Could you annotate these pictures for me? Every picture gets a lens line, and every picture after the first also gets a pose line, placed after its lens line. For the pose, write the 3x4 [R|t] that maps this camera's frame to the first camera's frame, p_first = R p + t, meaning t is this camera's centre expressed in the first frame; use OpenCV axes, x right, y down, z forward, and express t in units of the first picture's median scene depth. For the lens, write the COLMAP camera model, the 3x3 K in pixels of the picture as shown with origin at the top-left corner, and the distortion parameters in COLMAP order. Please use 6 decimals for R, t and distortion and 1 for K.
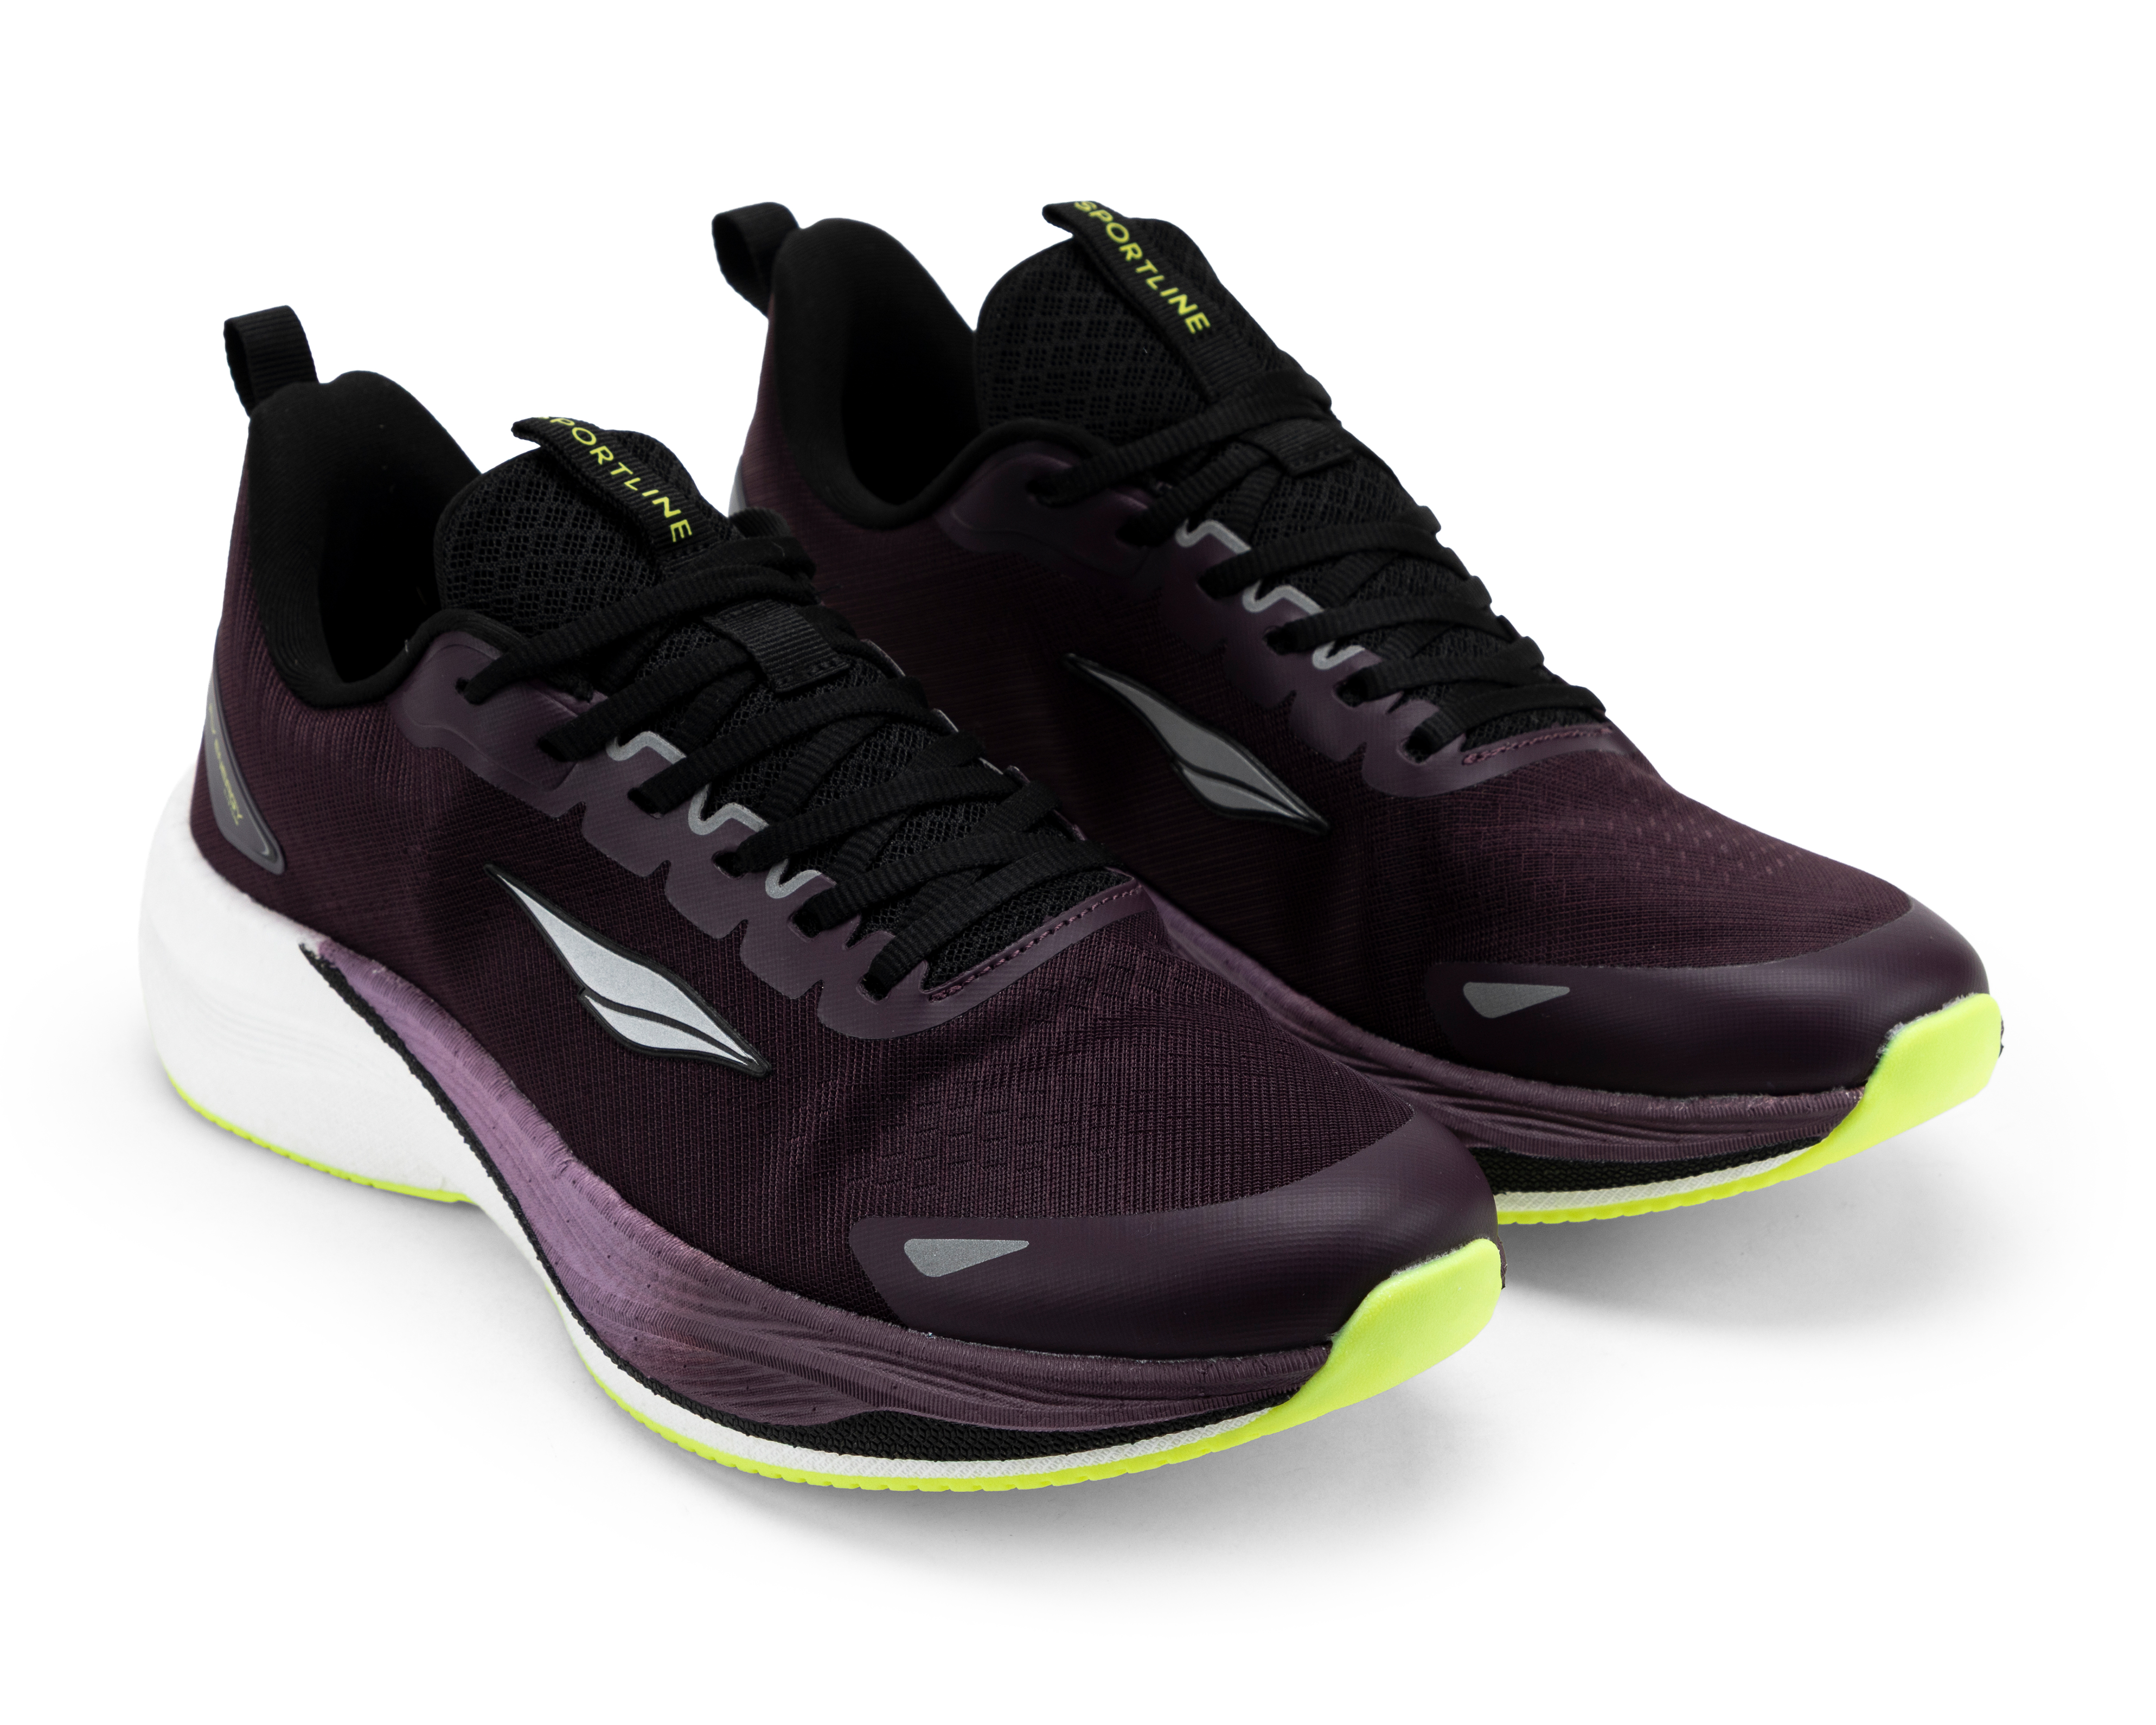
lens RADIAL K [[3928.2, 0, 1078.0], [0, 3928.2, 862.5], [0, 0, 1]] dist [-0.000529, -0.008077]
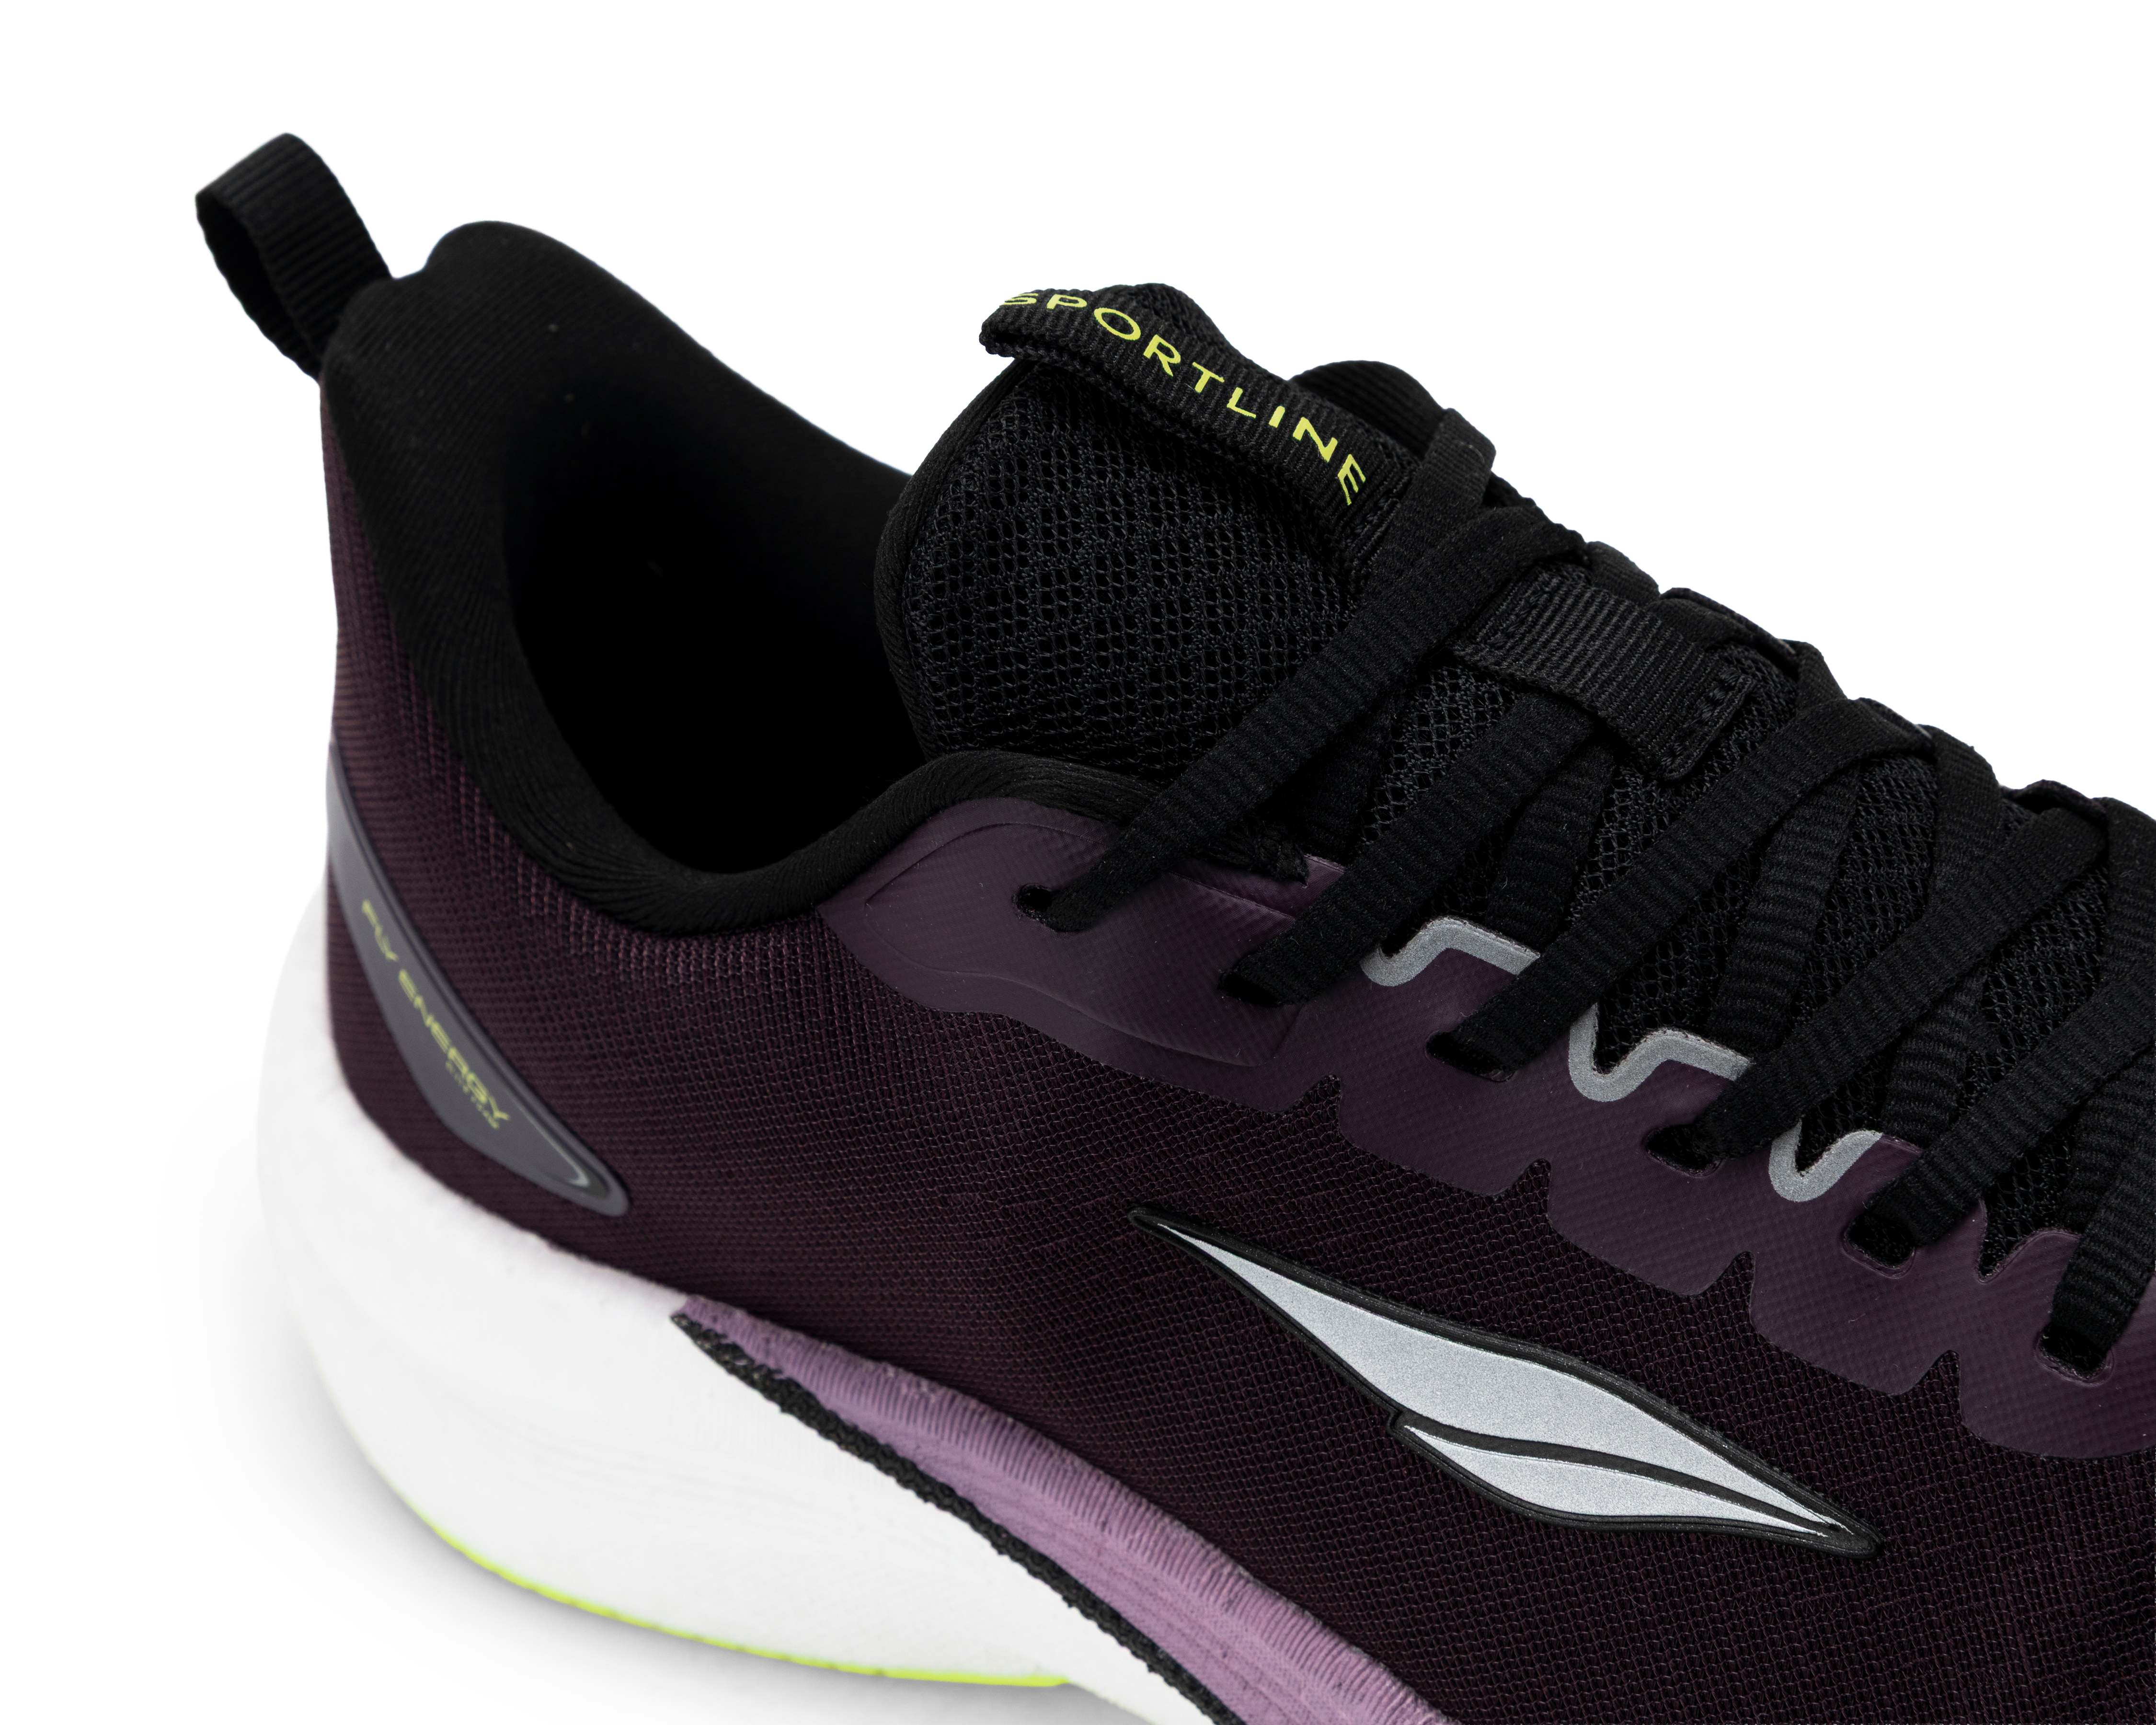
lens RADIAL K [[3928.2, 0, 1078.0], [0, 3928.2, 862.5], [0, 0, 1]] dist [-0.000529, -0.008077]
pose [[0.967964, -0.231771, 0.096576, -0.199032], [0.212555, 0.961132, 0.176200, -0.136759], [-0.133660, -0.150027, 0.979605, 0.510211]]
